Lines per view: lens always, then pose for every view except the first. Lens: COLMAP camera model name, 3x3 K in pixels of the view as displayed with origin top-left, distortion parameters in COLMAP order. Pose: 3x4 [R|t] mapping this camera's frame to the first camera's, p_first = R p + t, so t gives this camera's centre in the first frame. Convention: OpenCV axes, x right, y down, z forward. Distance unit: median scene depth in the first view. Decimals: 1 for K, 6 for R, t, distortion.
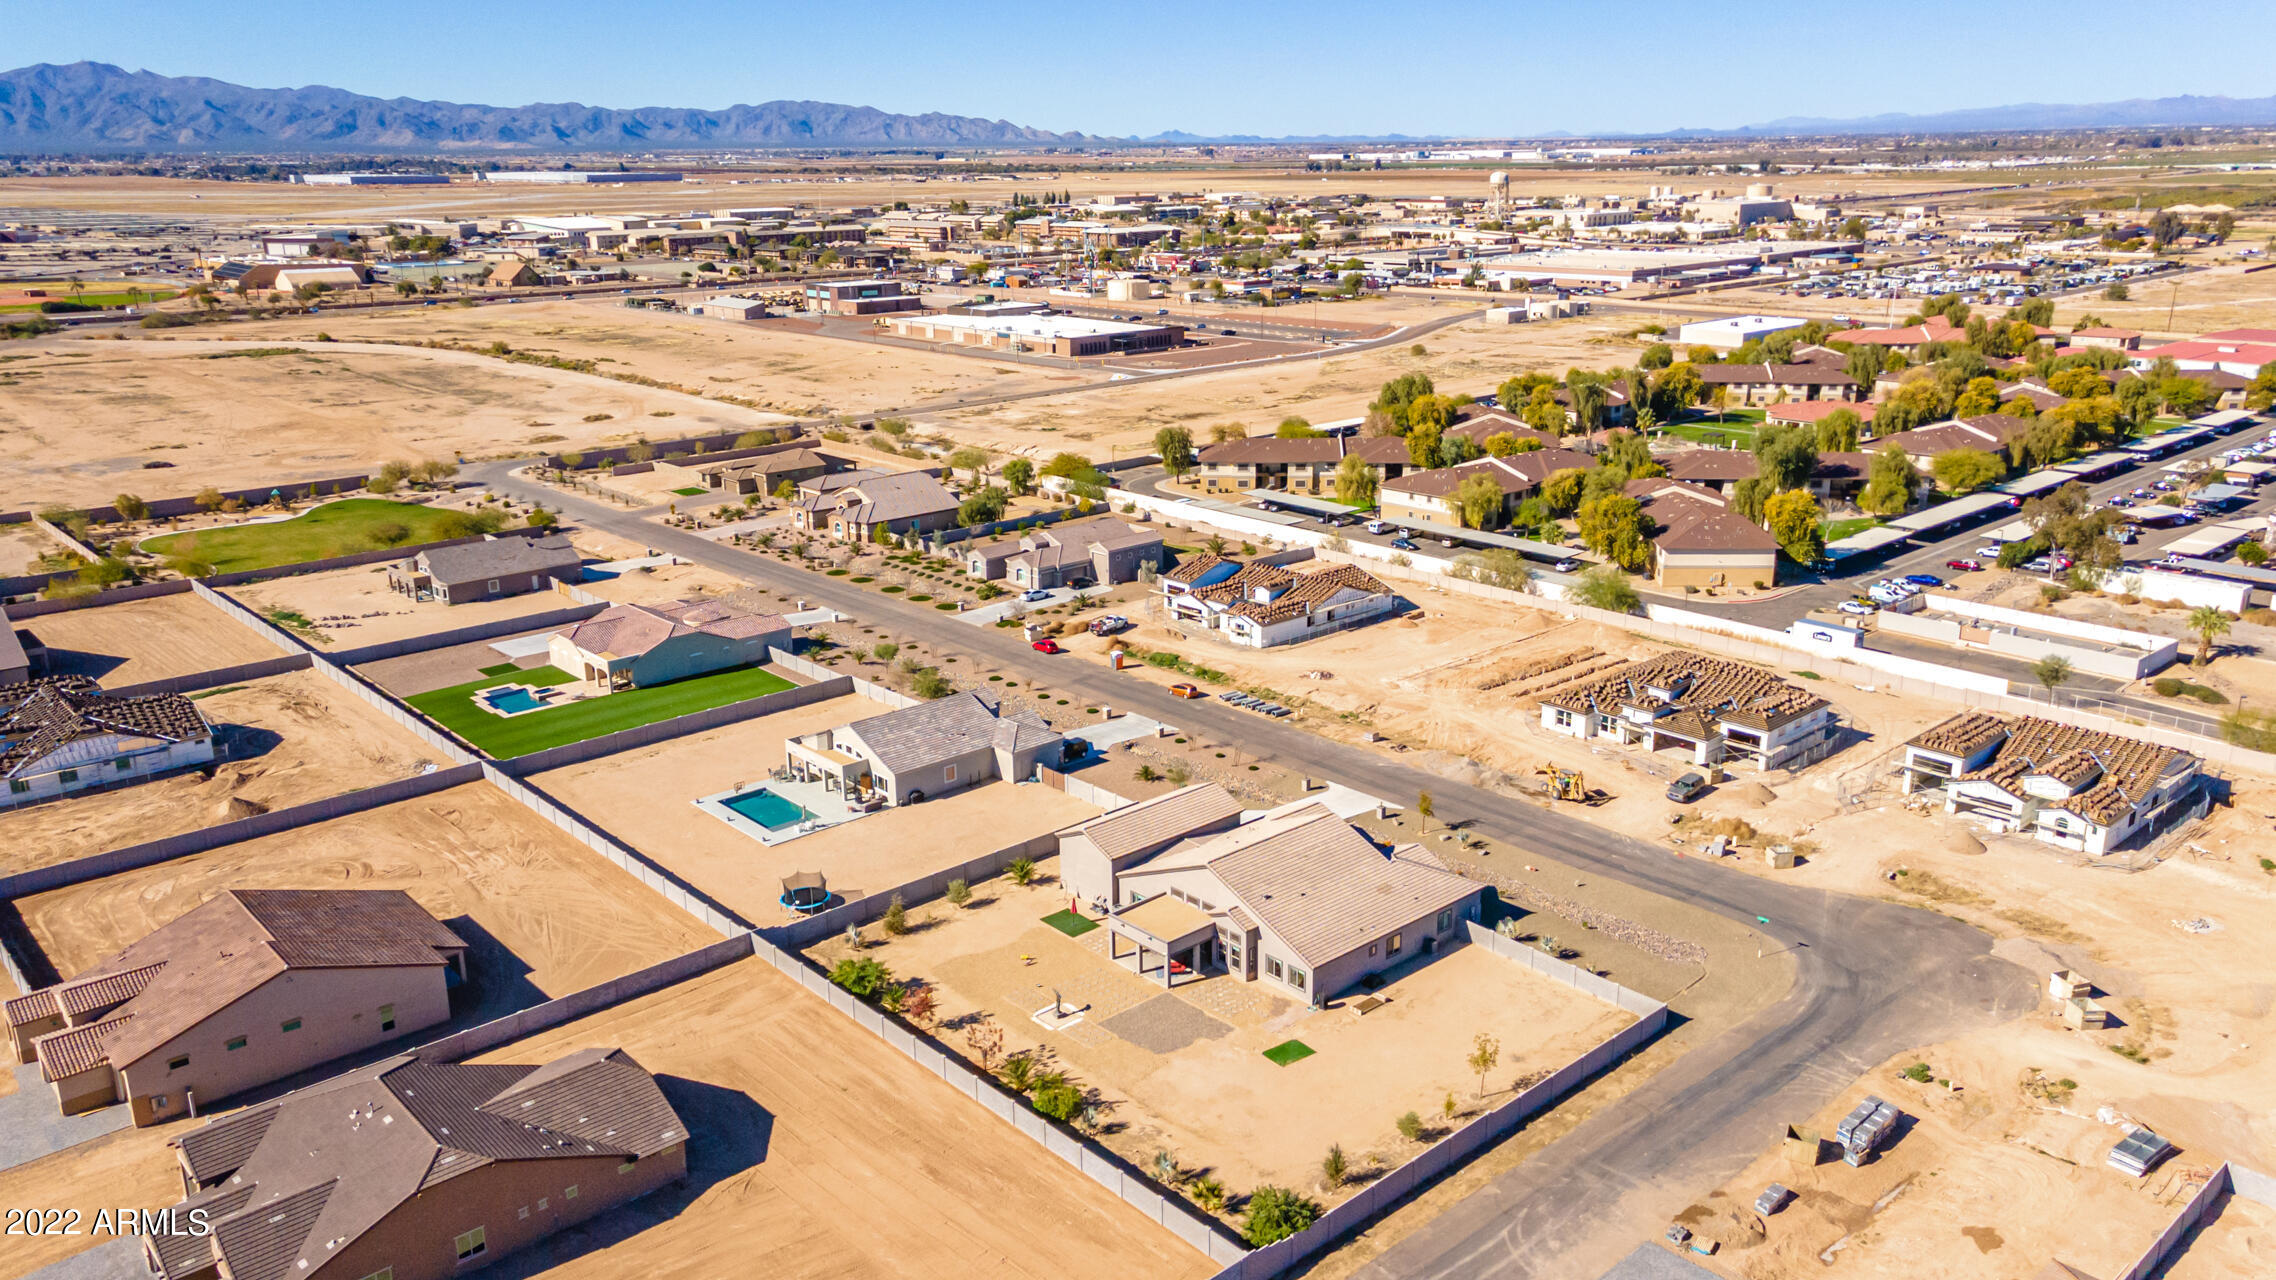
lens RADIAL K [[1679.2, 0, 1142.3], [0, 1679.2, 587.8], [0, 0, 1]] dist [0.074948, -0.140704]
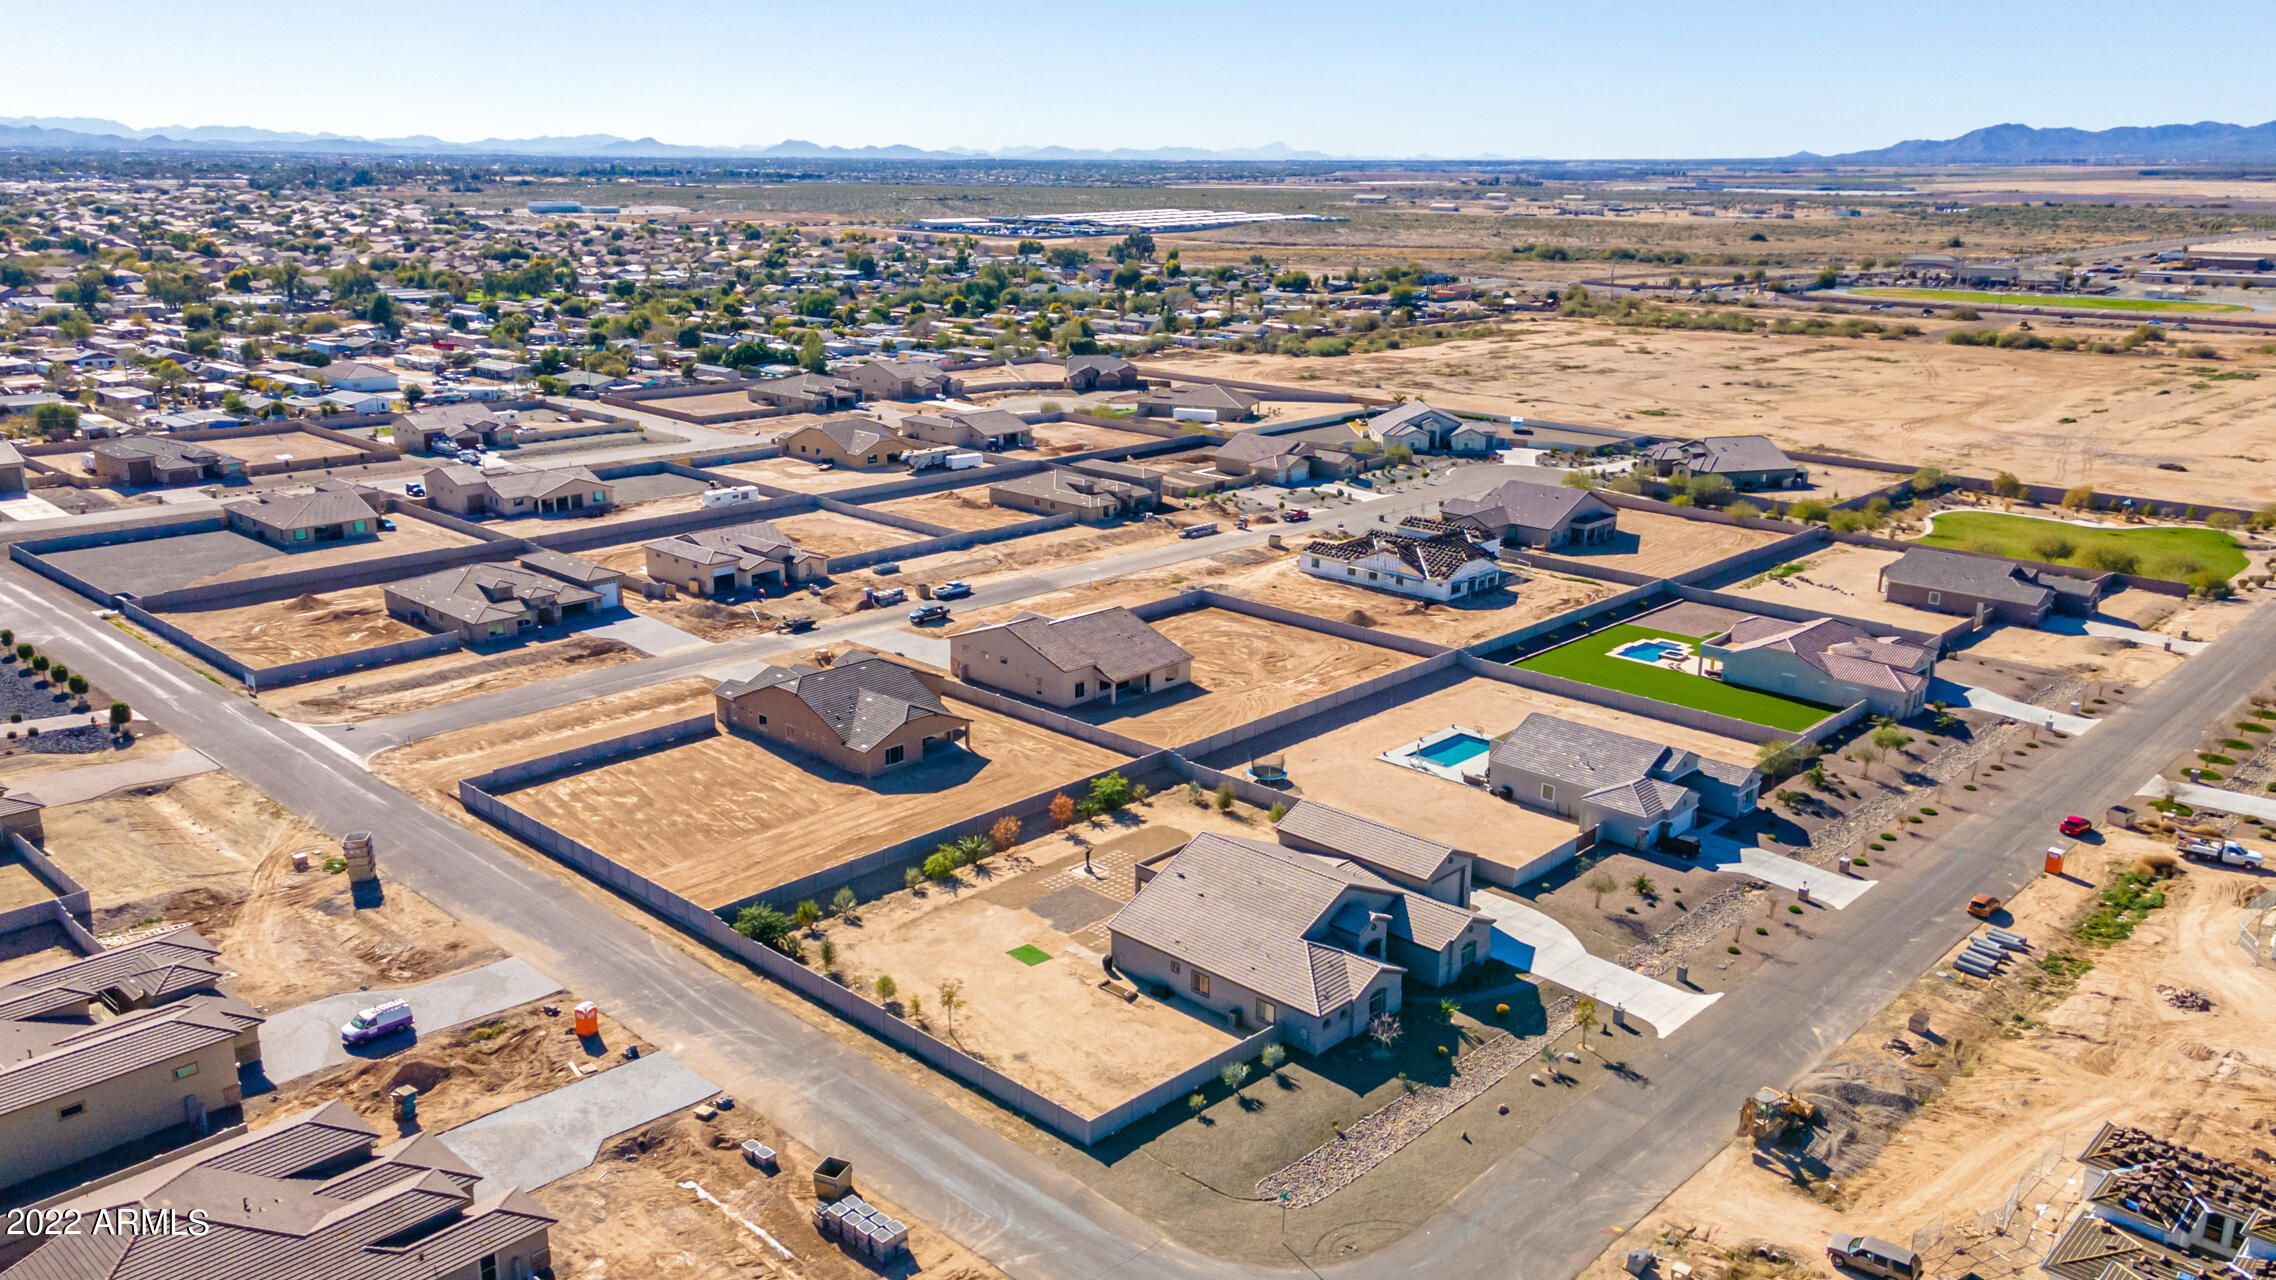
lens RADIAL K [[1727.2, 0, 1136.4], [0, 1727.2, 649.7], [0, 0, 1]] dist [0.042861, 0.011284]
pose [[0.075133, 0.289265, -0.954296, 0.937980], [-0.262916, 0.928884, 0.260863, -0.193986], [0.961889, 0.231300, 0.145842, 0.703654]]
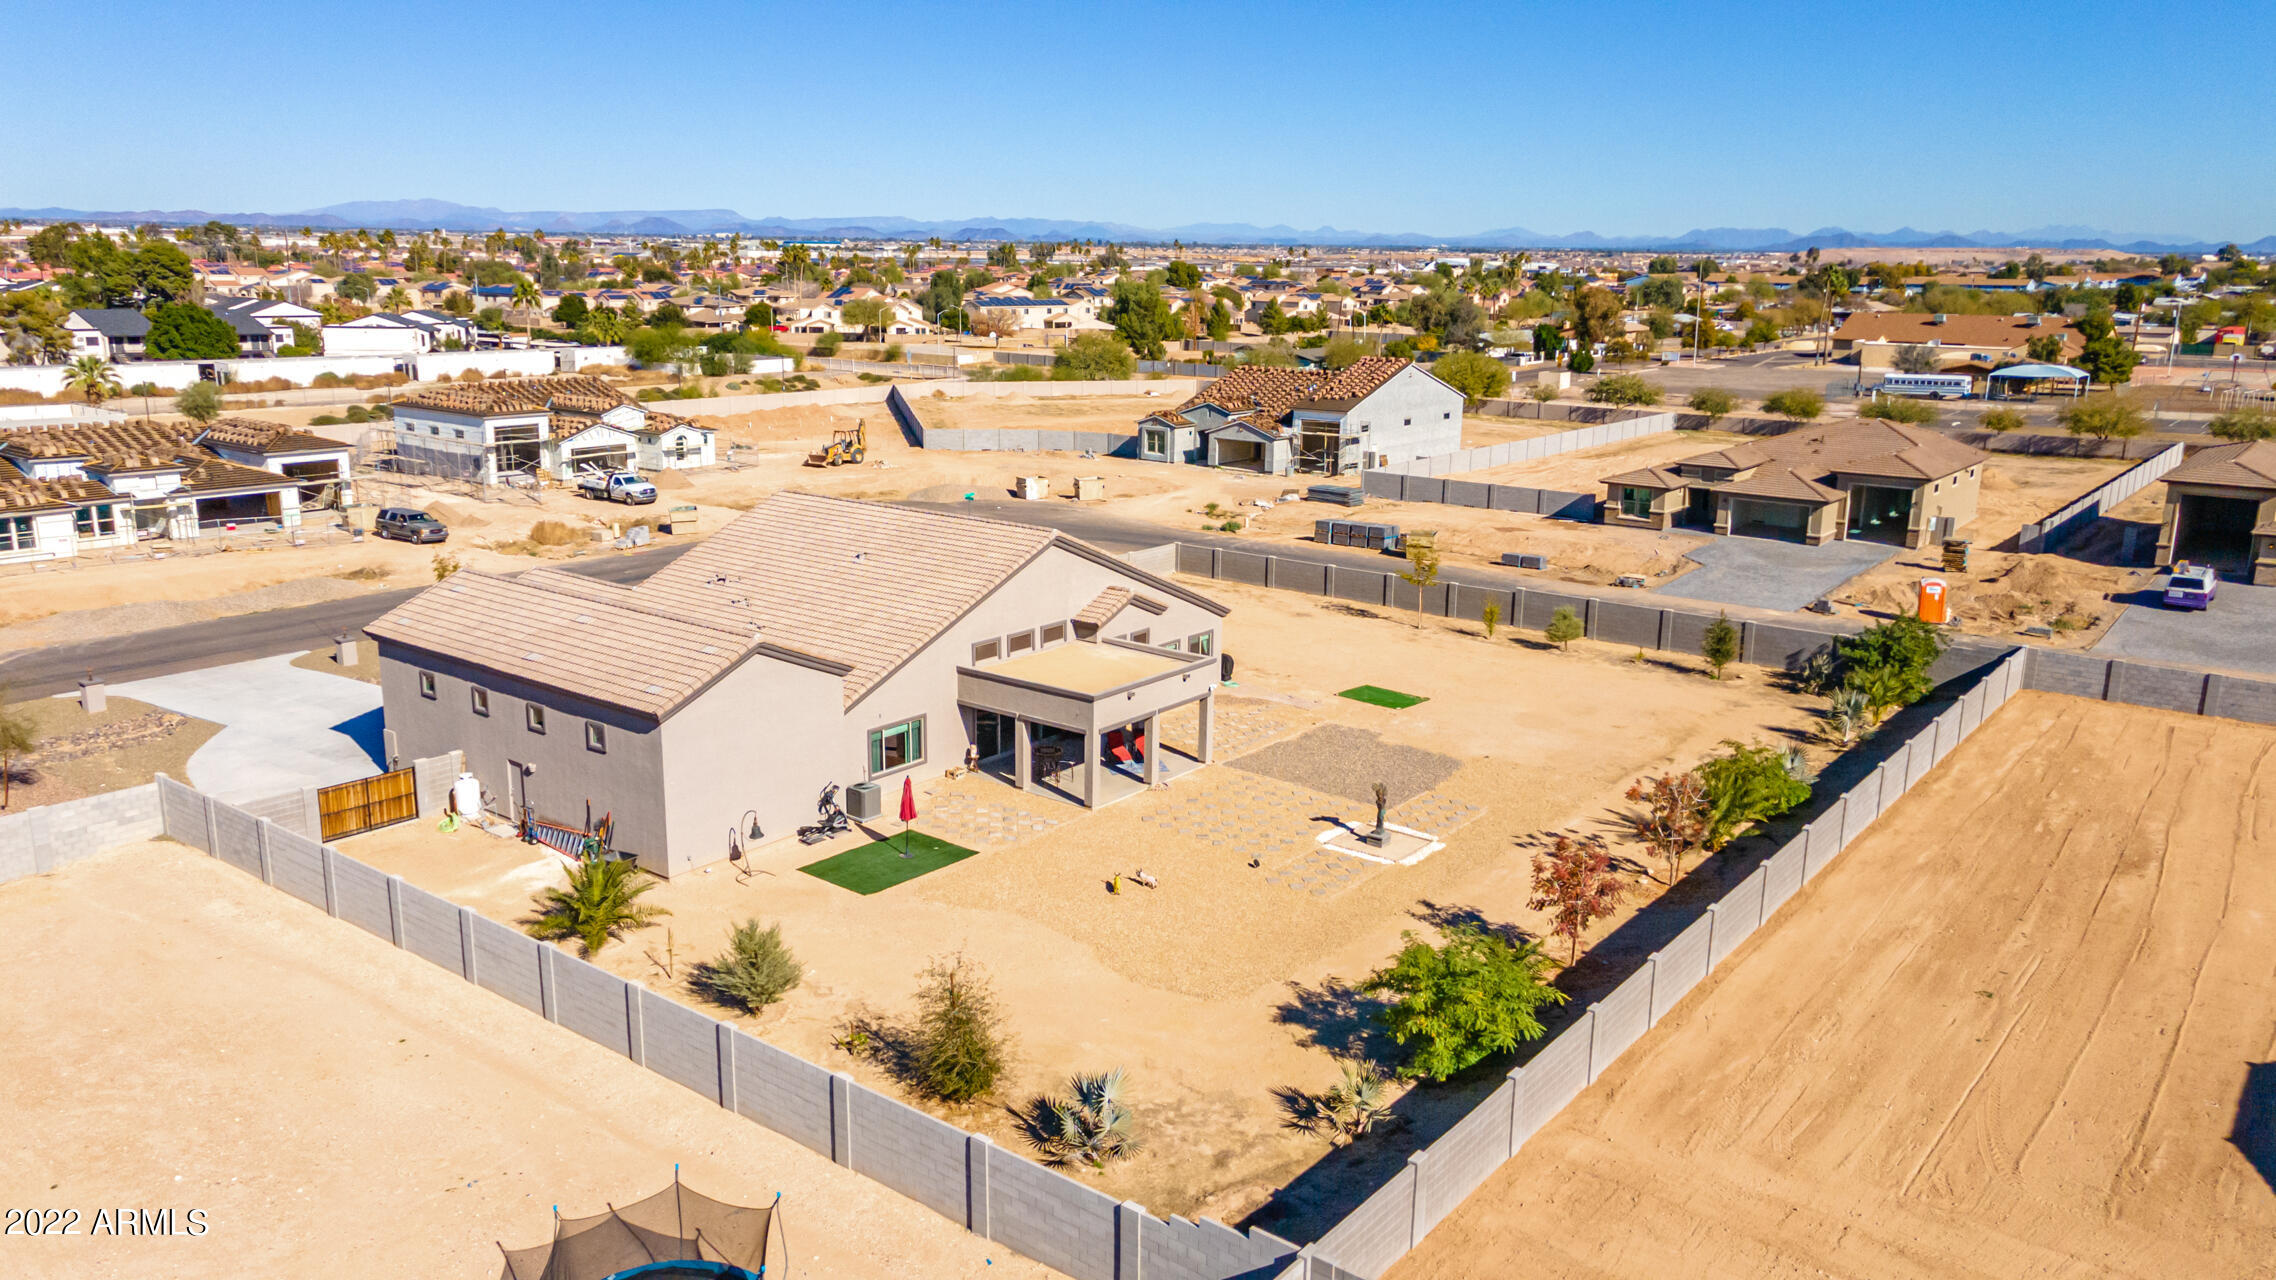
lens RADIAL K [[1662.6, 0, 1141.6], [0, 1662.6, 641.7], [0, 0, 1]] dist [0.016417, 0.062857]
pose [[-0.170972, -0.221663, 0.960018, -0.371900], [0.237707, 0.936303, 0.258521, 0.072112], [-0.956172, 0.272402, -0.107391, 0.938588]]
